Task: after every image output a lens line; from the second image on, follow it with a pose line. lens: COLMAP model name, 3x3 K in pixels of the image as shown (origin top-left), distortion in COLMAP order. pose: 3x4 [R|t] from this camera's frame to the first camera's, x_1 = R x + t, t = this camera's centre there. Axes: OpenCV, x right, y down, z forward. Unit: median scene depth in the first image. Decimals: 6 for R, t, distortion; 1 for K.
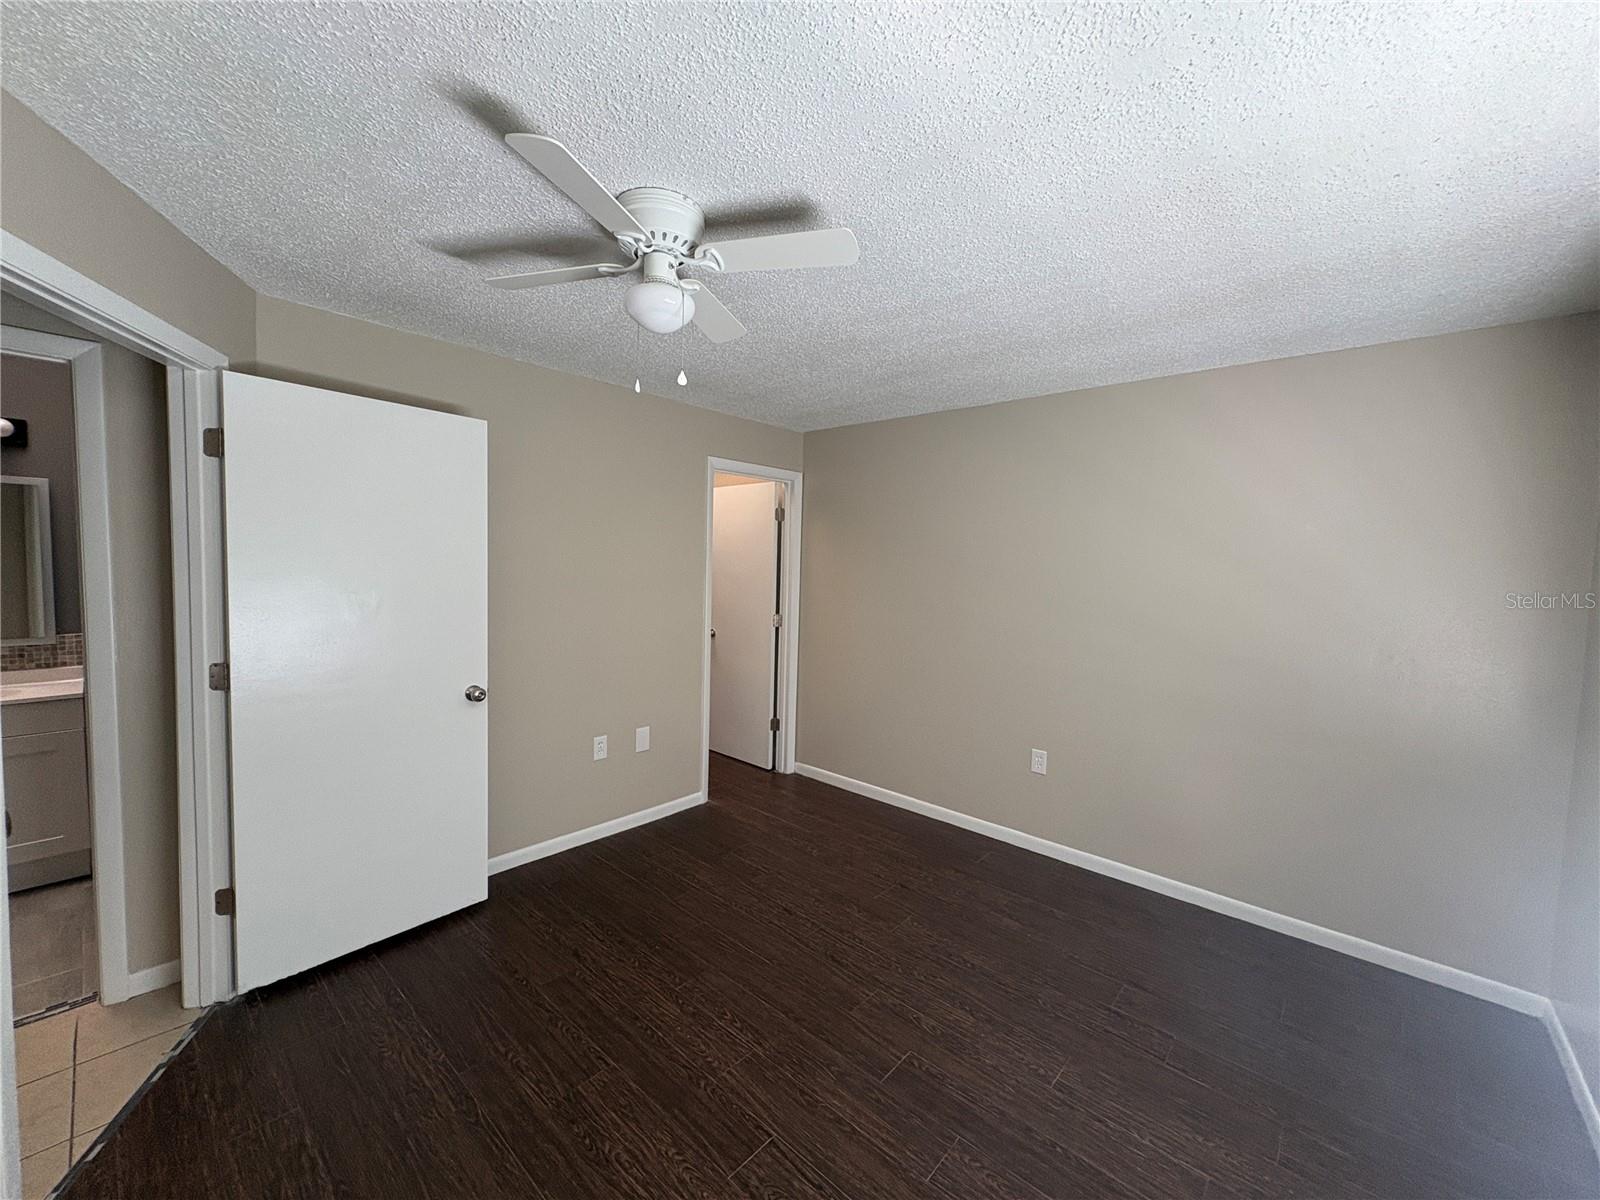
lens RADIAL K [[636.6, 0, 800.4], [0, 636.6, 601.2], [0, 0, 1]] dist [0.001068, 0.000122]
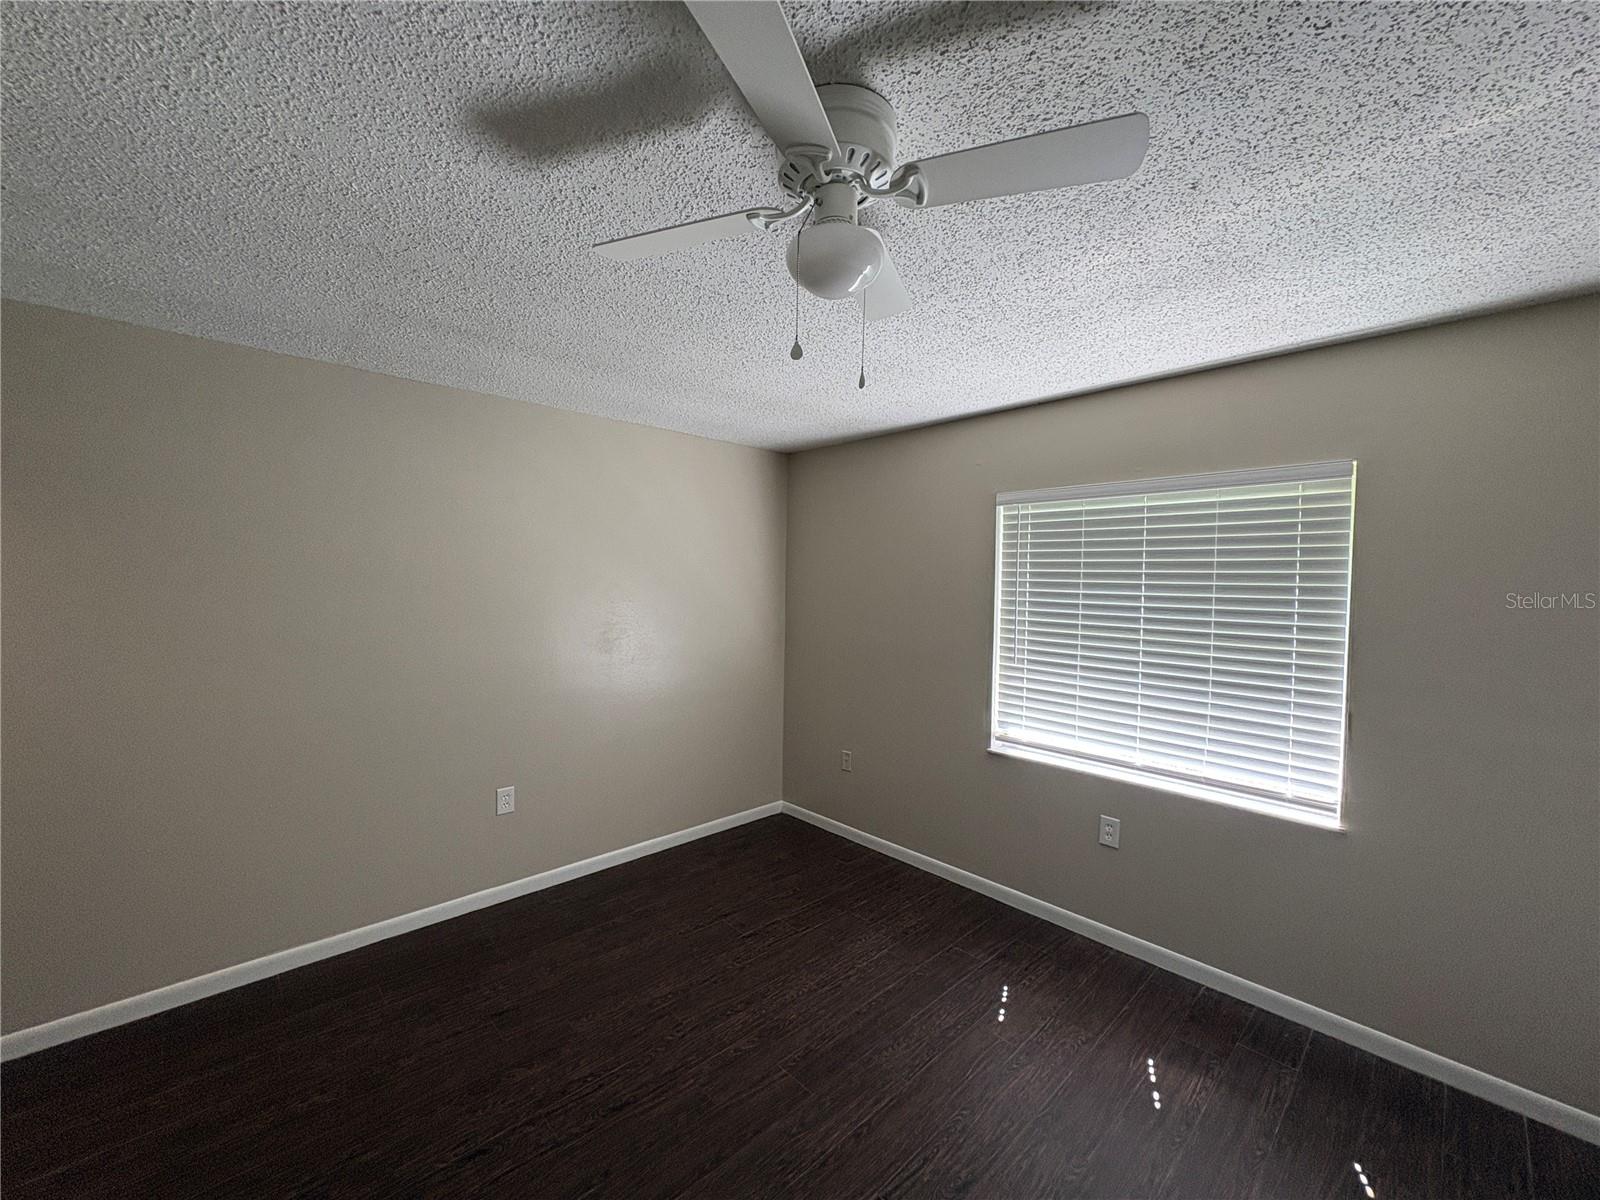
lens RADIAL K [[636.6, 0, 800.4], [0, 636.6, 601.2], [0, 0, 1]] dist [0.001068, 0.000122]
pose [[0.086364, -0.067408, 0.993981, -0.801249], [0.049960, 0.996746, 0.063255, -0.115147], [-0.995010, 0.044197, 0.089451, 0.823844]]
